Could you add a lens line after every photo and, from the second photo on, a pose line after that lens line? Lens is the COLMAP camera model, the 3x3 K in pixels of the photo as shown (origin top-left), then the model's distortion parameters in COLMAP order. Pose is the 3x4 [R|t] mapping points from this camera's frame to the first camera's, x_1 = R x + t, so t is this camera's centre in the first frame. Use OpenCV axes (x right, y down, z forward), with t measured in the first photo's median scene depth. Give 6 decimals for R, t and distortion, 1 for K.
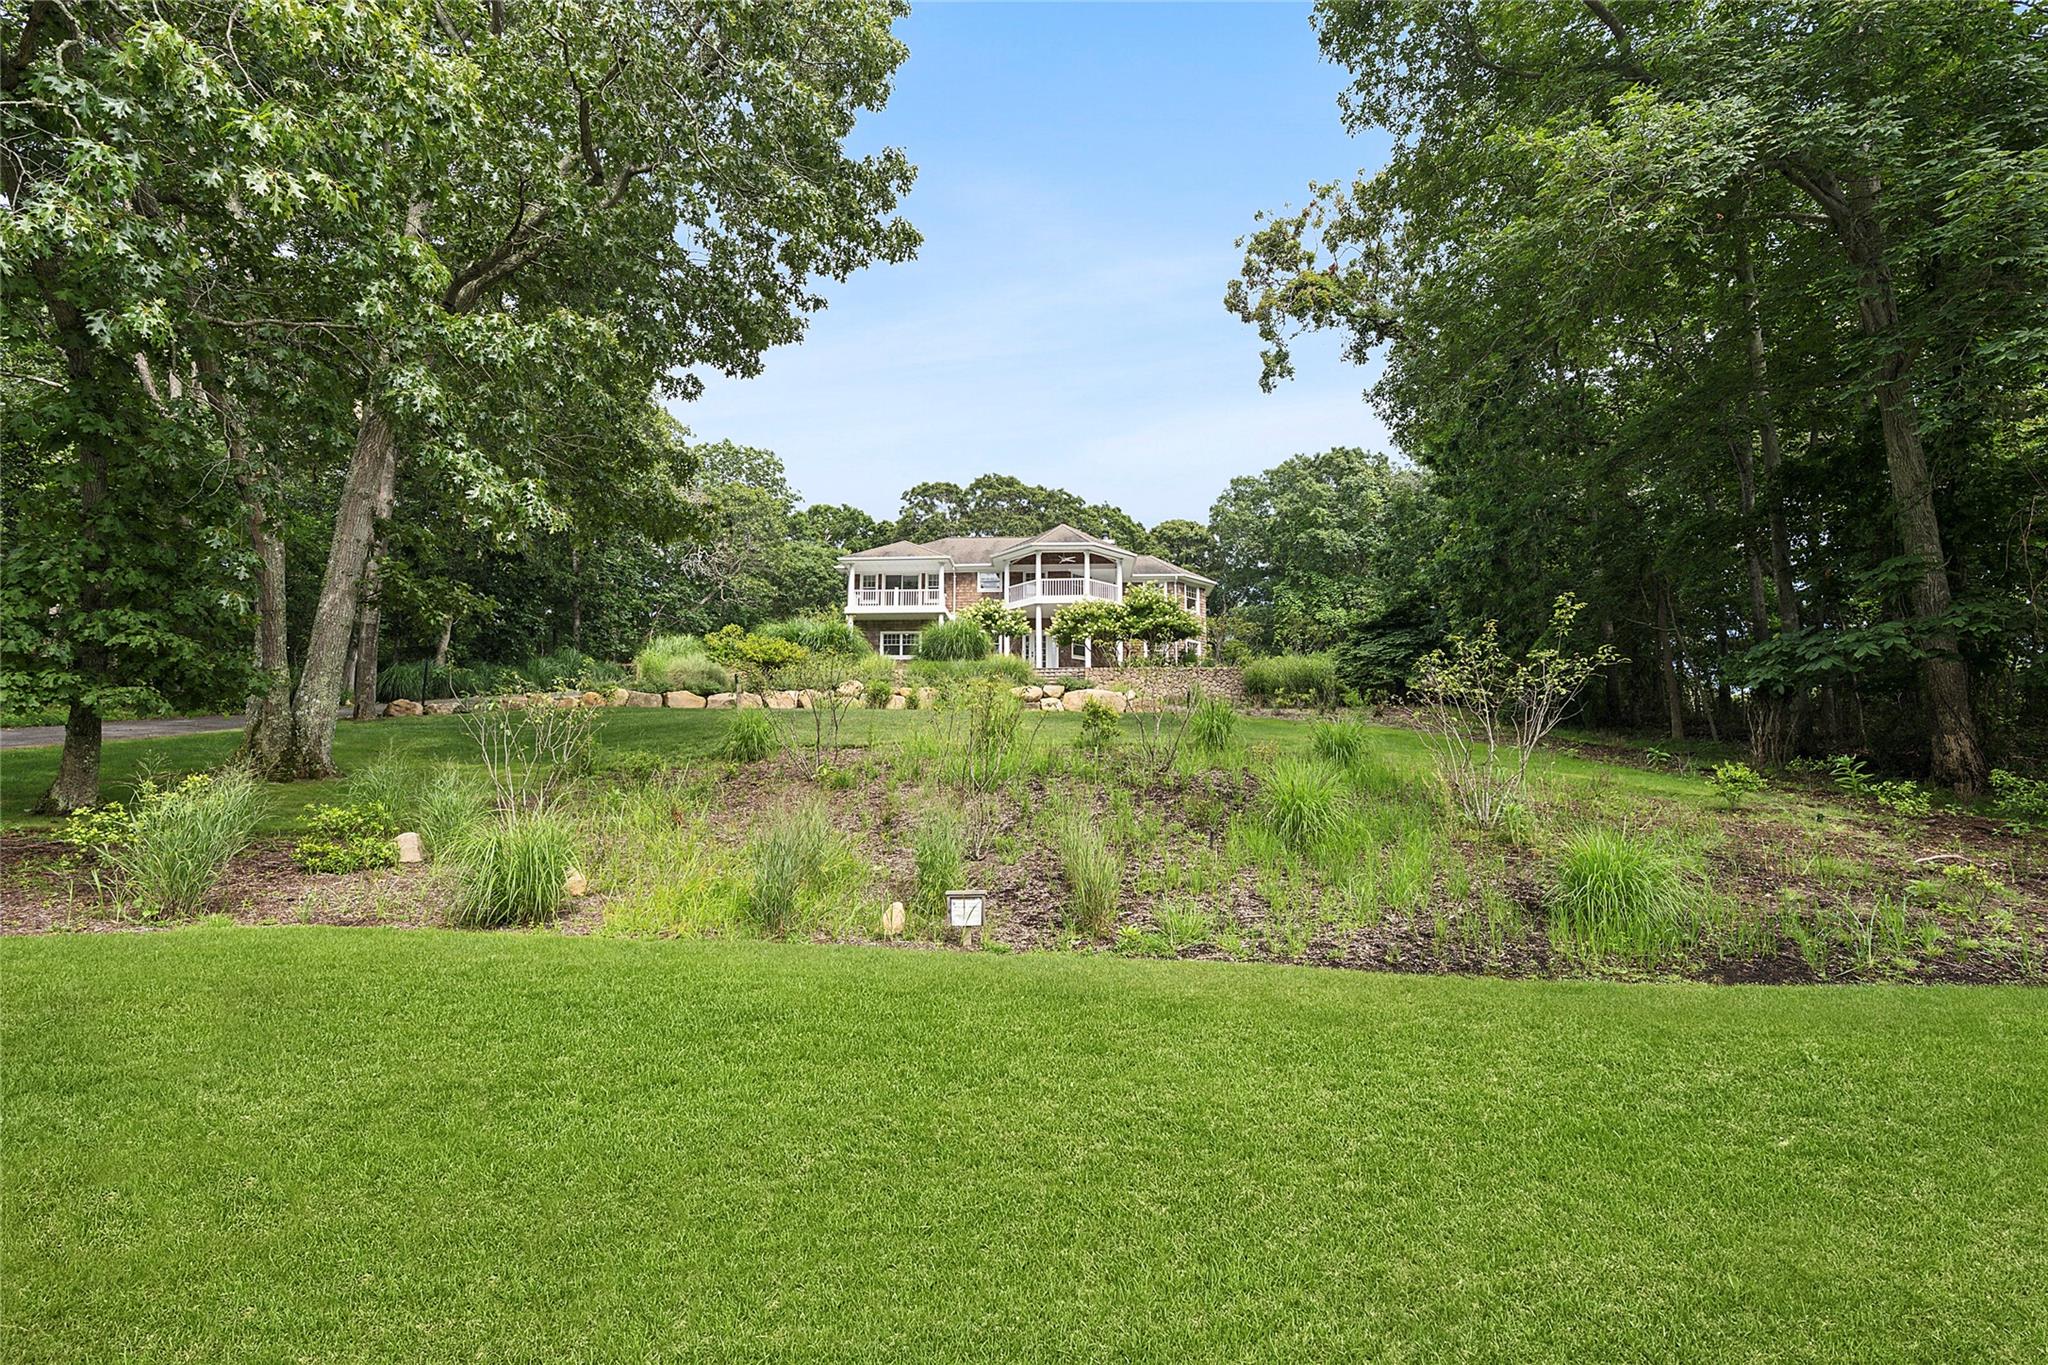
lens RADIAL K [[958.1, 0, 1020.8], [0, 958.1, 685.2], [0, 0, 1]] dist [-0.009037, 0.003042]
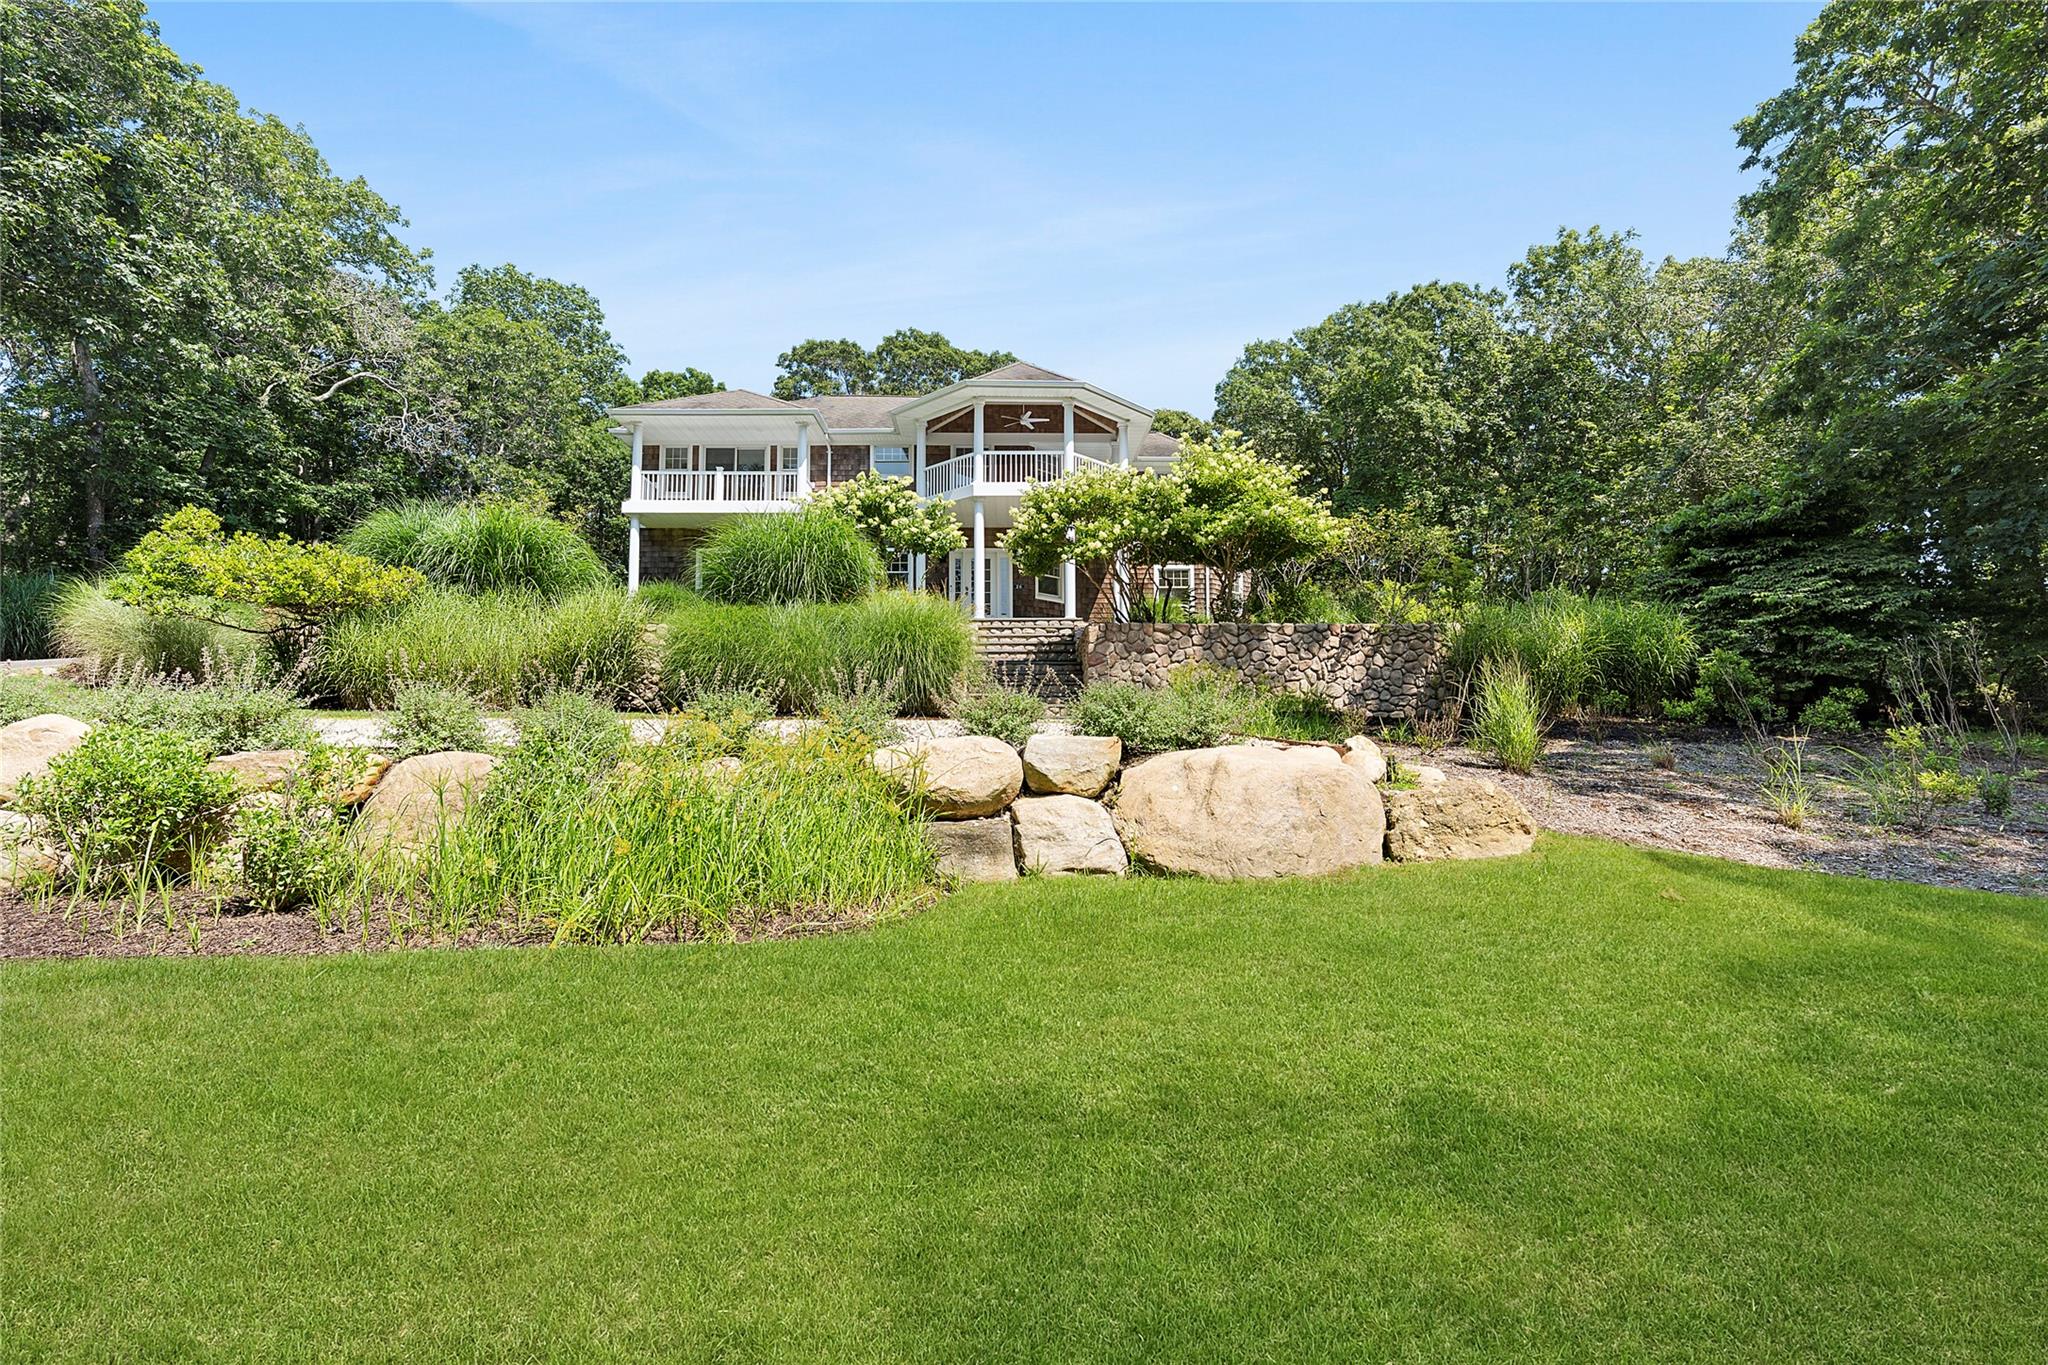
lens RADIAL K [[958.1, 0, 1026.1], [0, 958.1, 687.3], [0, 0, 1]] dist [-0.009037, 0.003042]
pose [[0.997088, 0.000929, 0.076252, 0.003659], [-0.006111, 0.997683, 0.067756, -0.014124], [-0.076013, -0.068025, 0.994784, 0.427029]]
